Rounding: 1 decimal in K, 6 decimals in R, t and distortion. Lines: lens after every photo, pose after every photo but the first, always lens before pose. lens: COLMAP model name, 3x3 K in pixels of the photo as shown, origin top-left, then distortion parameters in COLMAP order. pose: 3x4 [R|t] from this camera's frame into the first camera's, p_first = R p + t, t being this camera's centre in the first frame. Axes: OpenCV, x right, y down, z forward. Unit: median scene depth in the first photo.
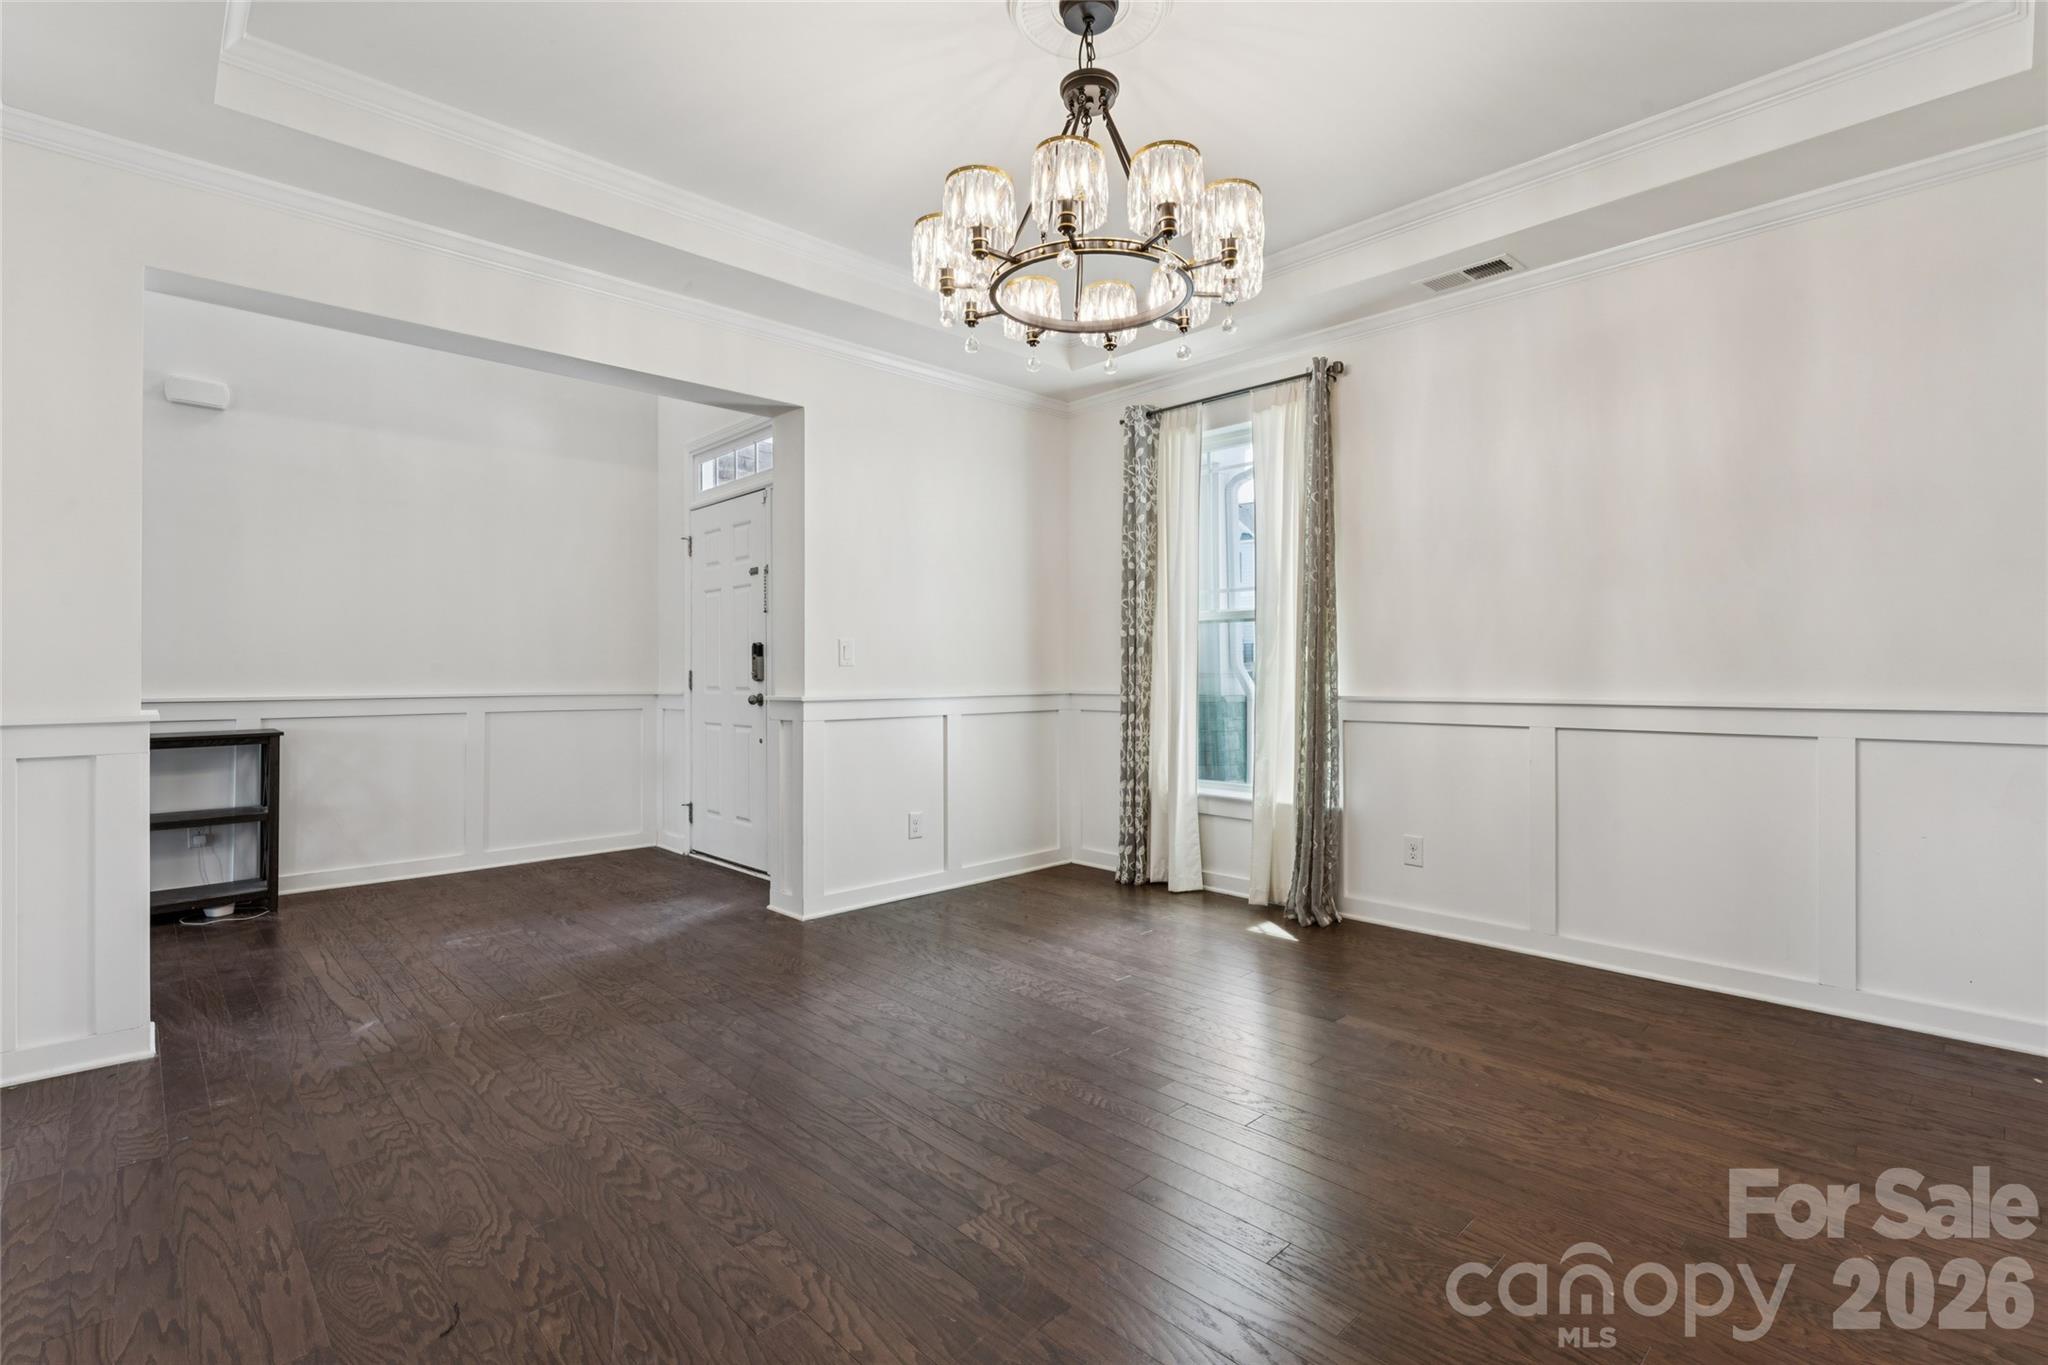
lens RADIAL K [[929.2, 0, 1035.4], [0, 929.2, 668.8], [0, 0, 1]] dist [-0.002214, -0.000185]
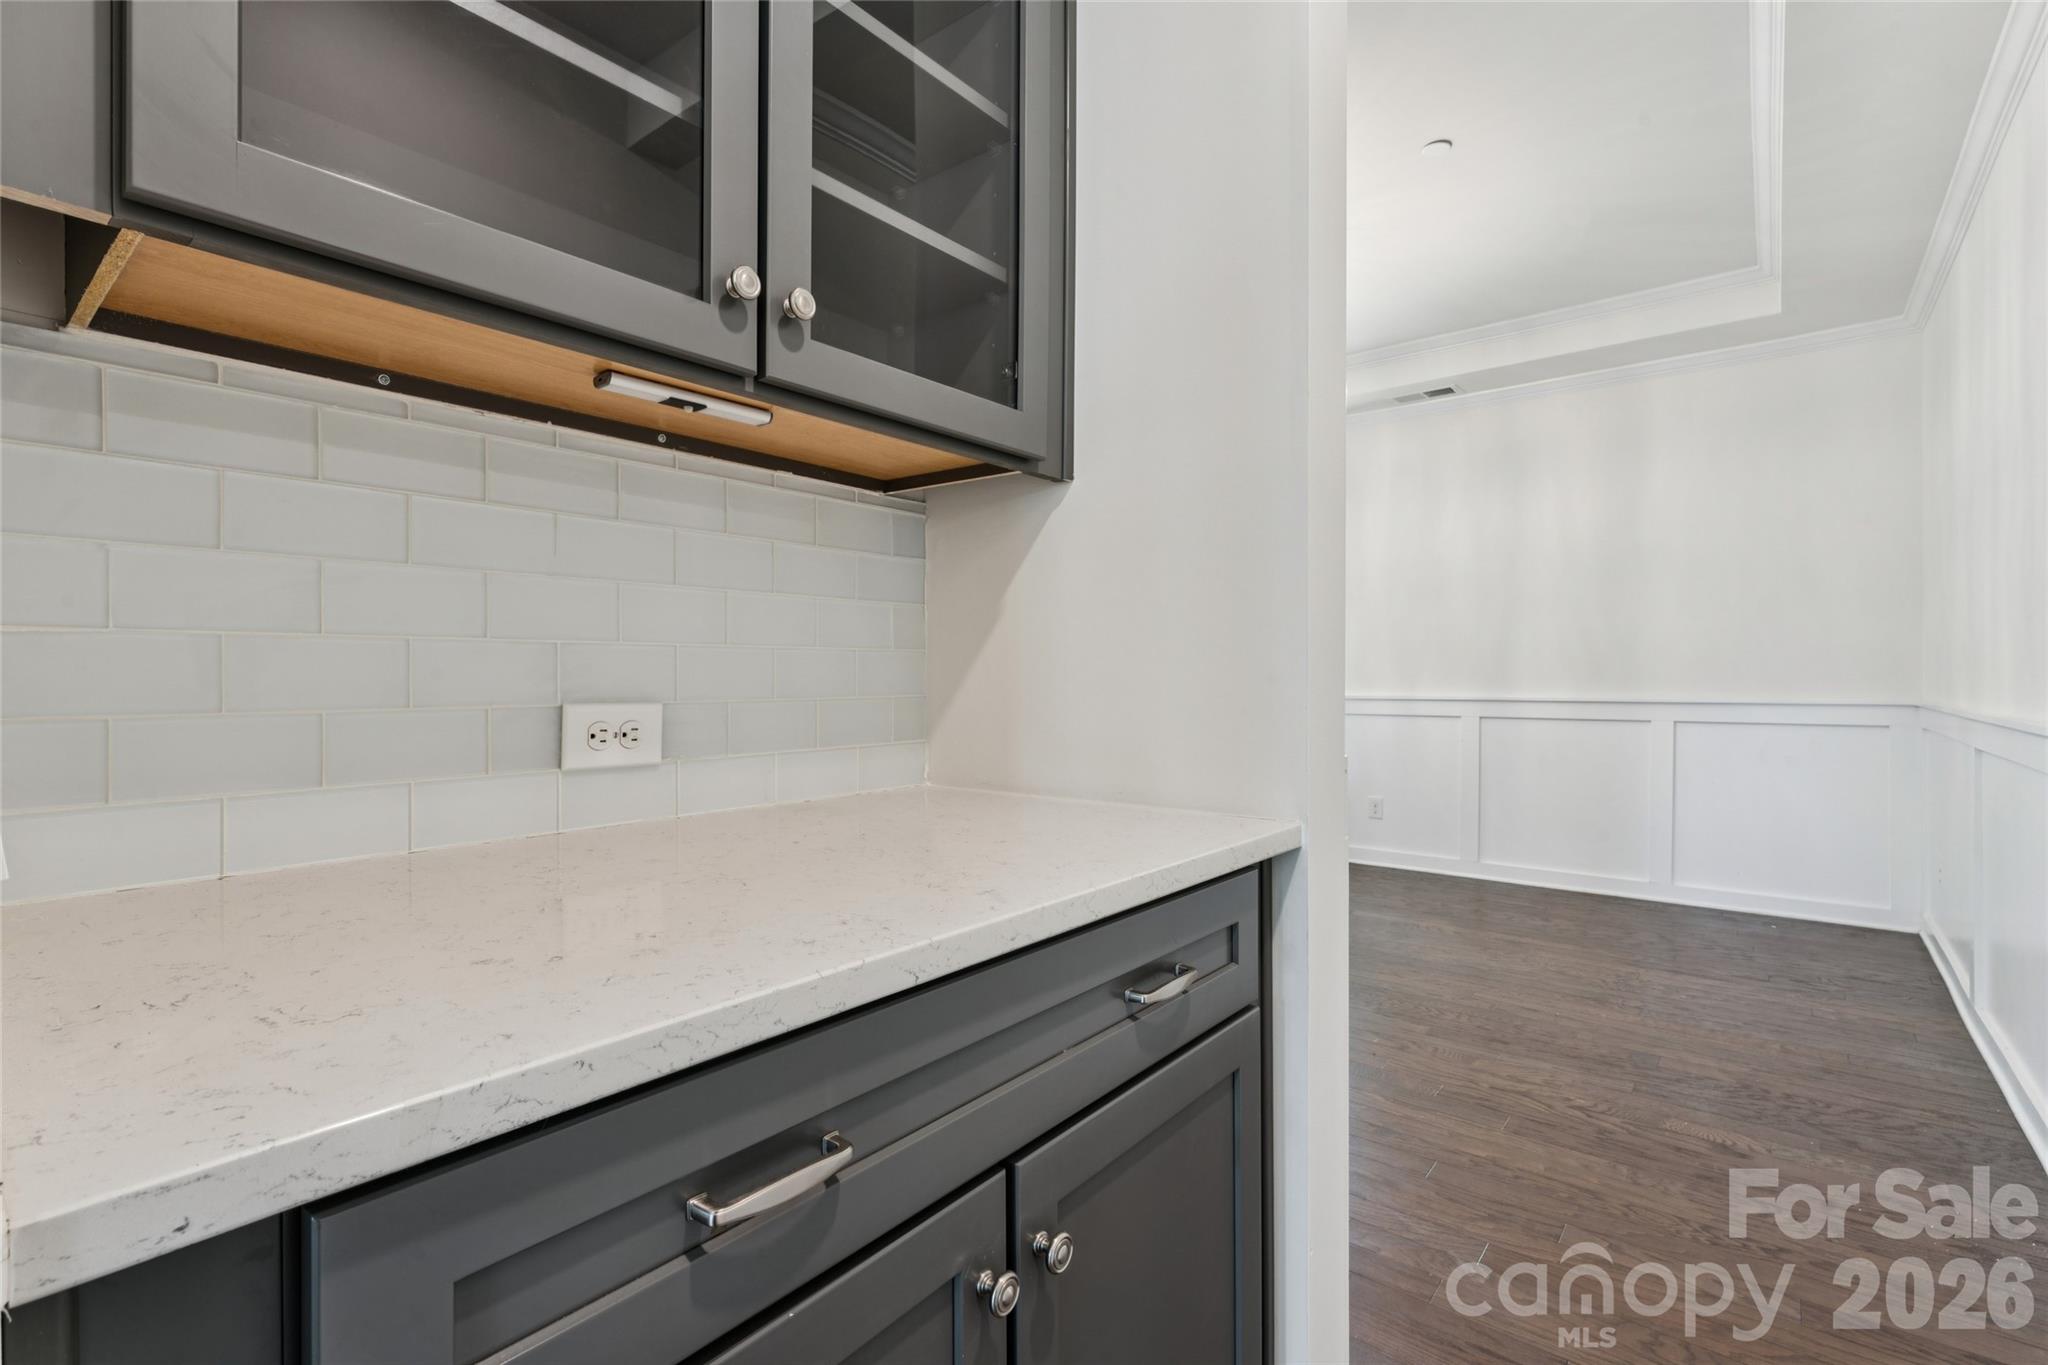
lens RADIAL K [[929.2, 0, 1017.9], [0, 929.2, 684.9], [0, 0, 1]] dist [-0.002214, -0.000185]
pose [[0.992297, 0.007345, 0.123662, -0.362192], [-0.008921, 0.999886, 0.012191, 0.003416], [-0.123559, -0.013200, 0.992249, -0.369800]]
